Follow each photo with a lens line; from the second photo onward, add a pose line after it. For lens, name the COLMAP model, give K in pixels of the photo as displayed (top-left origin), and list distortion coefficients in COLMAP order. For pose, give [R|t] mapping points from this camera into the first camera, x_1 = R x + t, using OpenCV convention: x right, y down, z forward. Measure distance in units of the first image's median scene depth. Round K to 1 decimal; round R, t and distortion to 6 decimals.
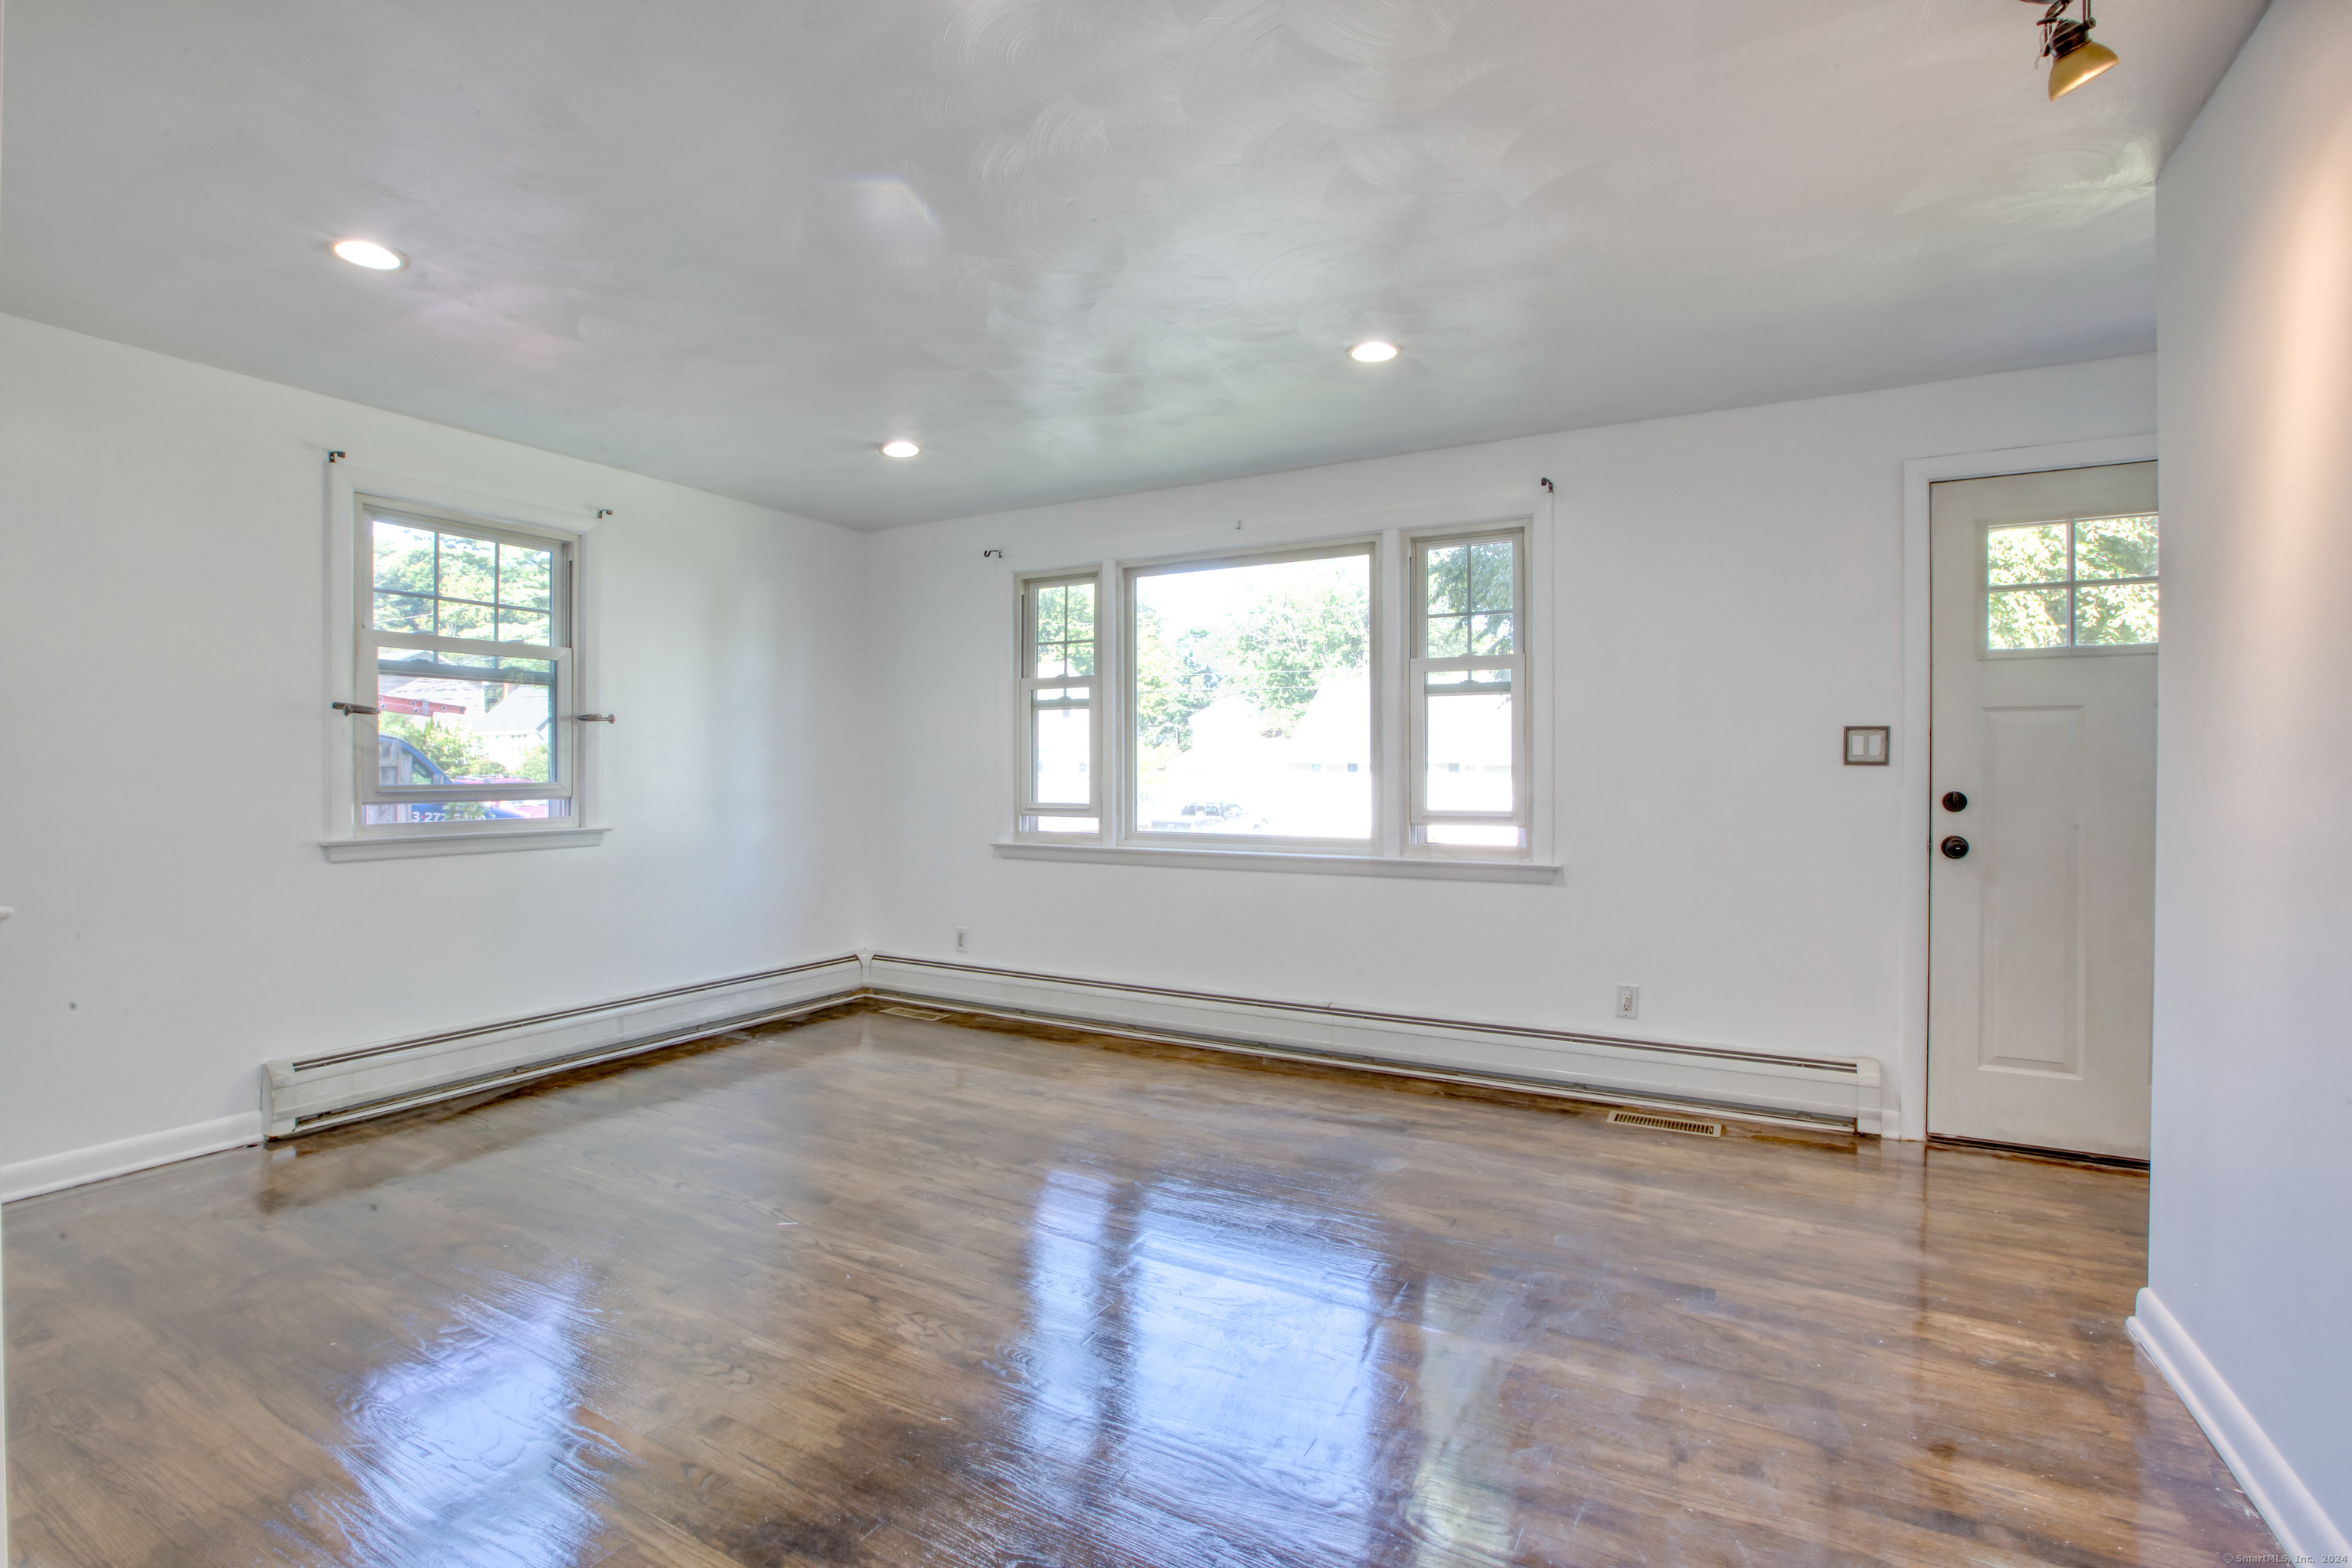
lens RADIAL K [[1061.2, 0, 1180.5], [0, 1061.2, 774.6], [0, 0, 1]] dist [-0.054267, 0.014900]
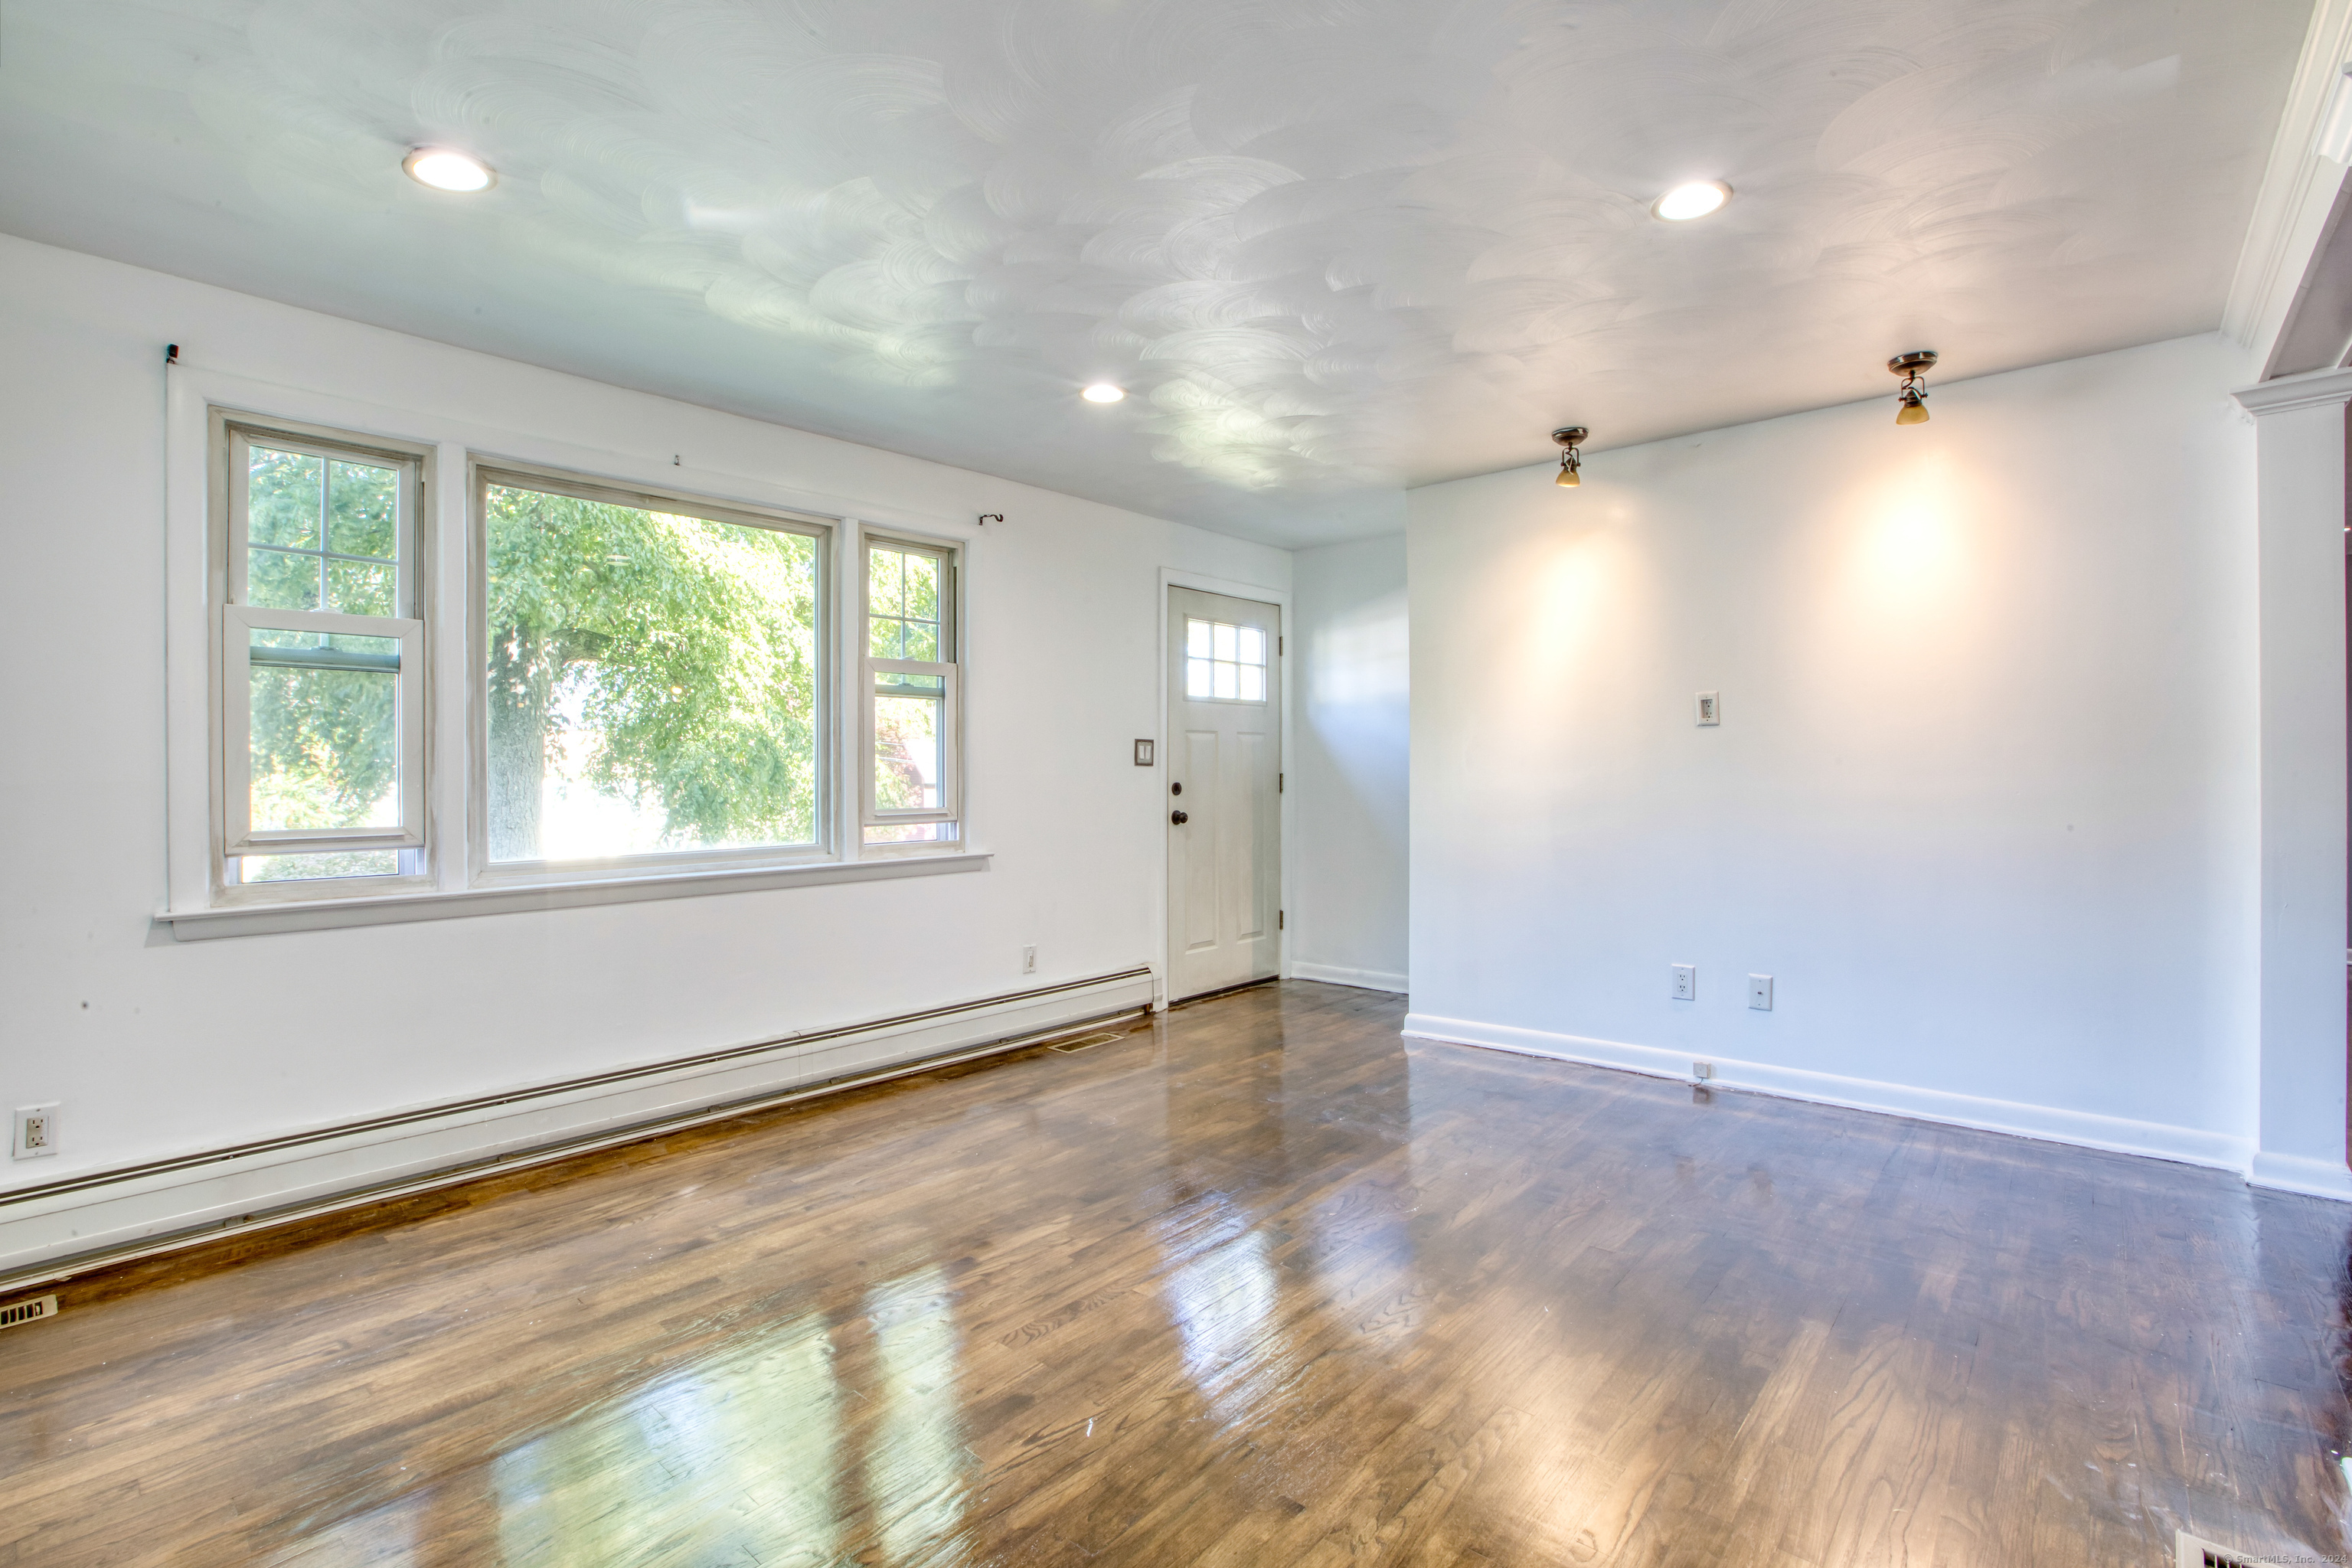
lens RADIAL K [[1079.2, 0, 1125.0], [0, 1079.2, 774.3], [0, 0, 1]] dist [-0.042427, 0.016136]
pose [[0.247890, -0.007069, 0.968762, -0.743196], [0.006063, 0.999965, 0.005746, -0.005241], [-0.968769, 0.004449, 0.247924, 0.563994]]
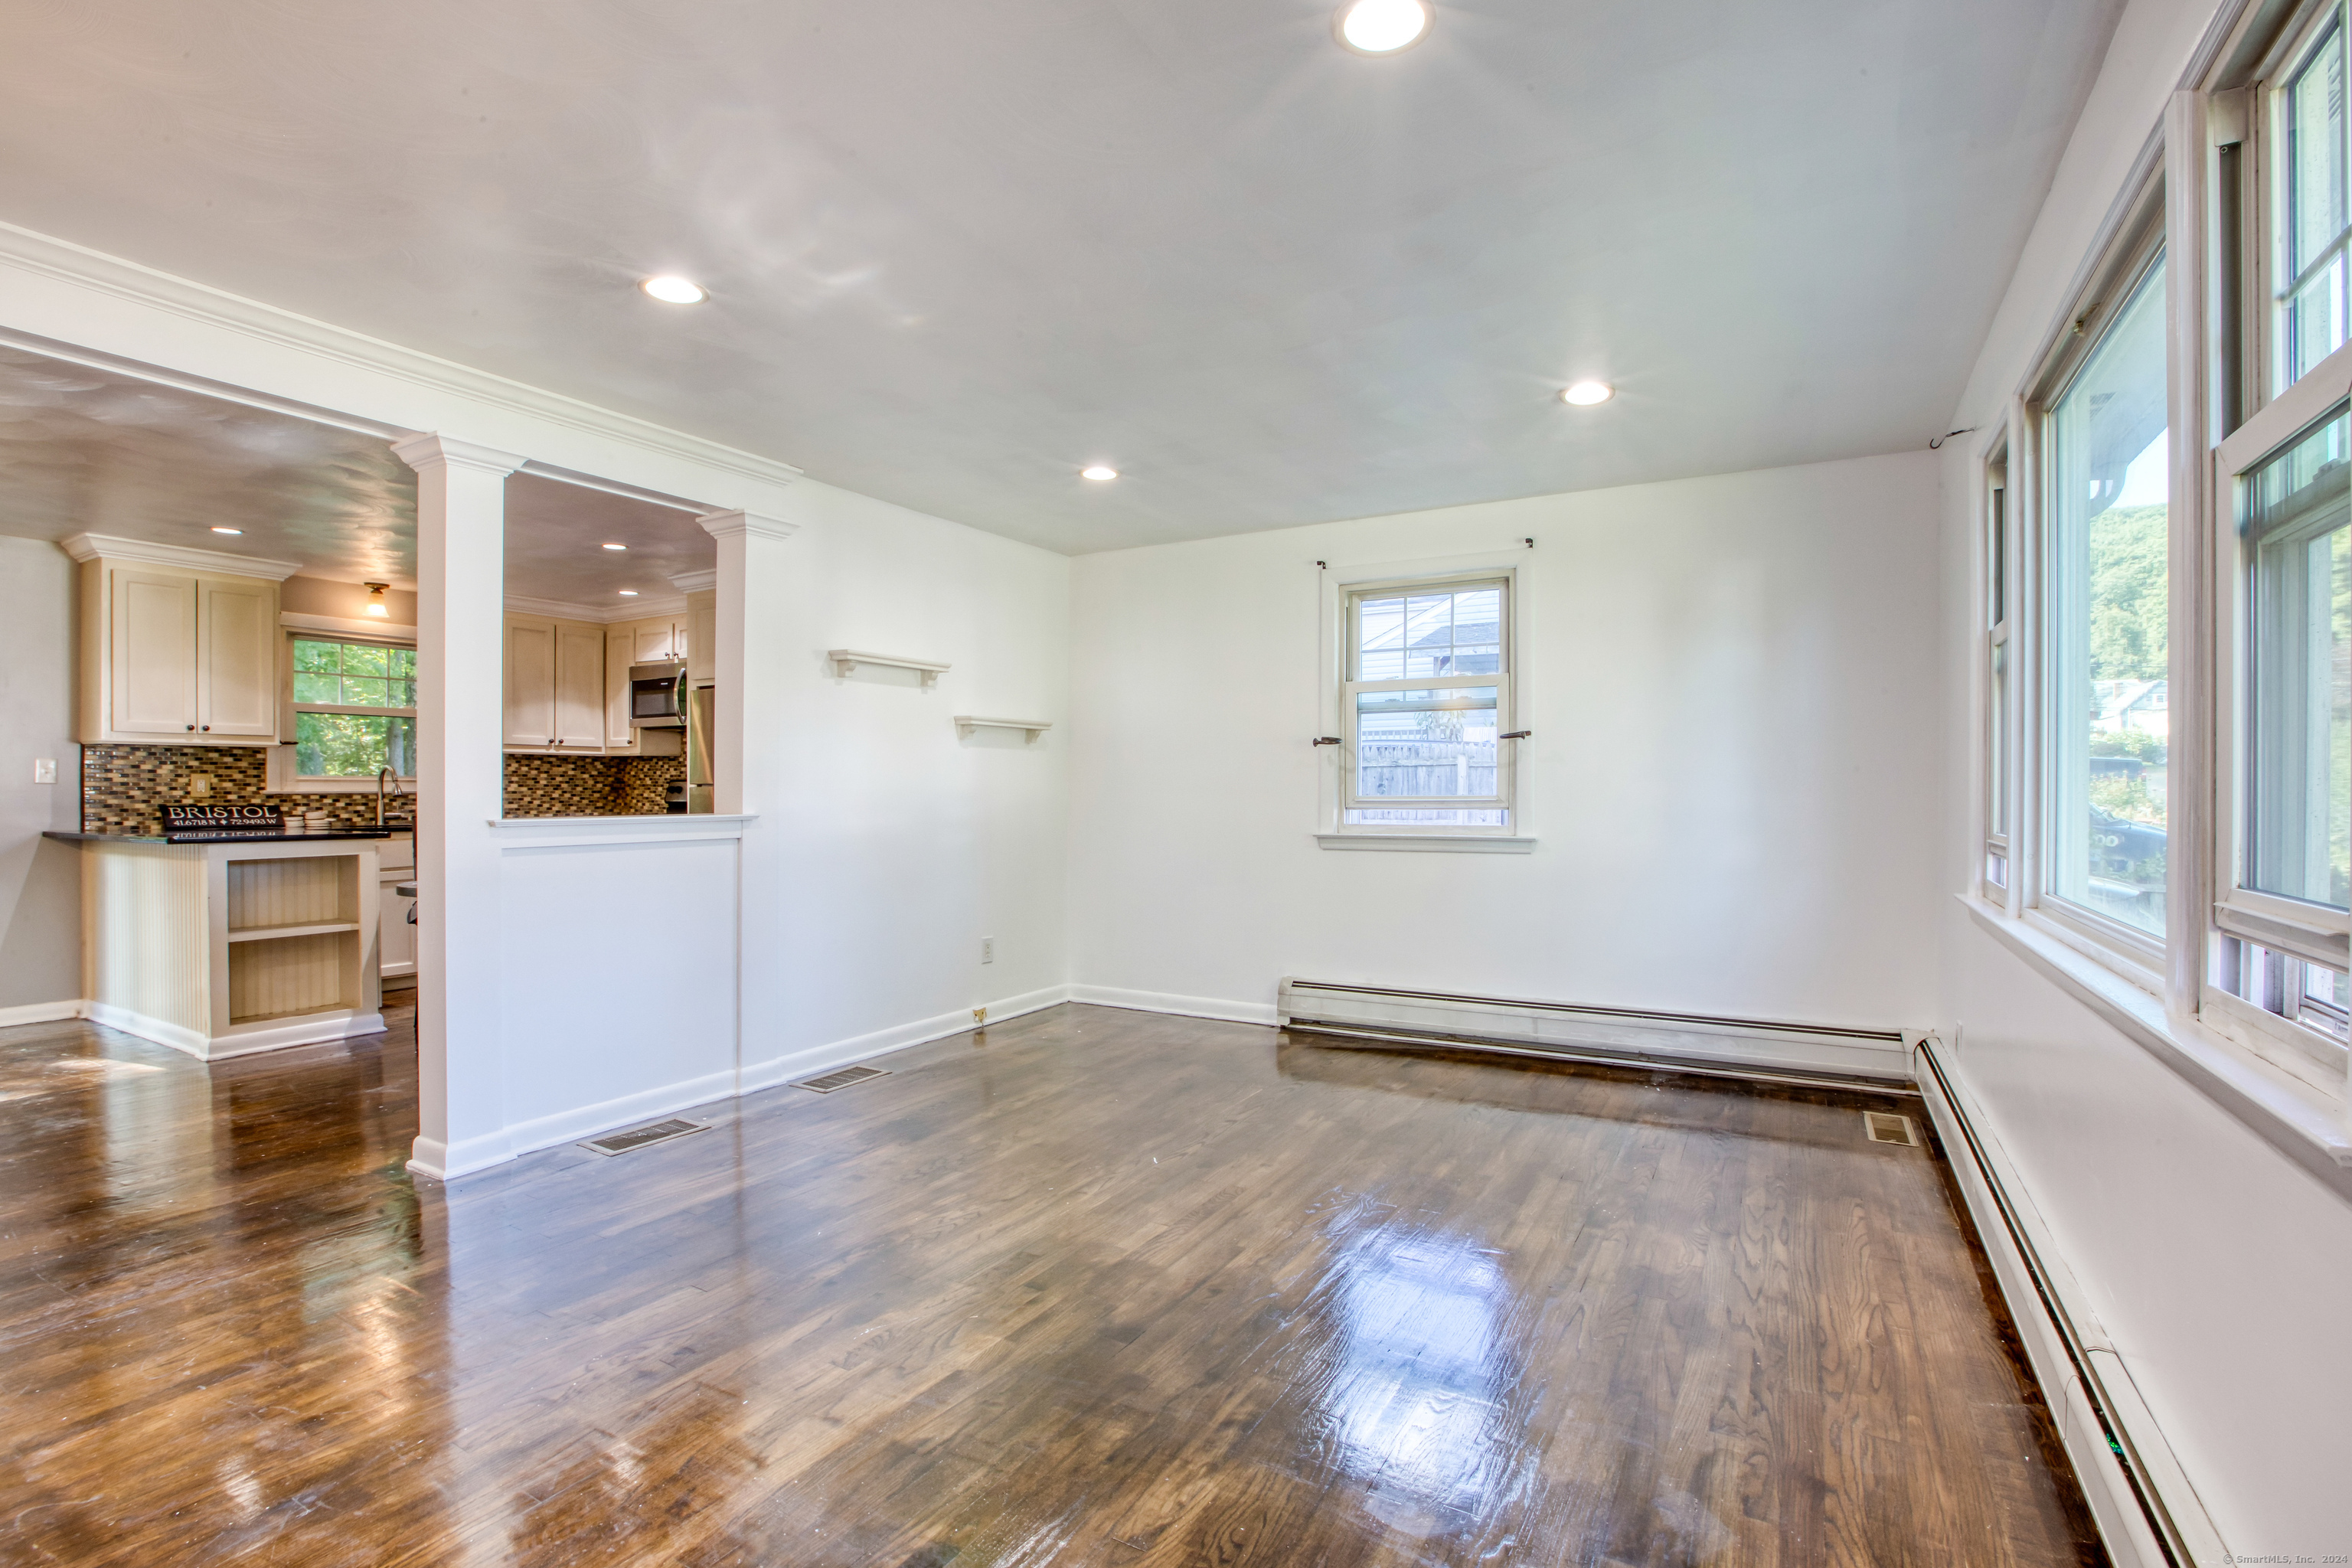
lens RADIAL K [[1061.2, 0, 1180.5], [0, 1061.2, 774.6], [0, 0, 1]] dist [-0.054267, 0.014900]
pose [[0.005118, -0.015586, -0.999865, 0.592721], [0.000191, 0.999879, -0.015586, 0.004533], [0.999987, -0.000112, 0.005120, 0.722145]]
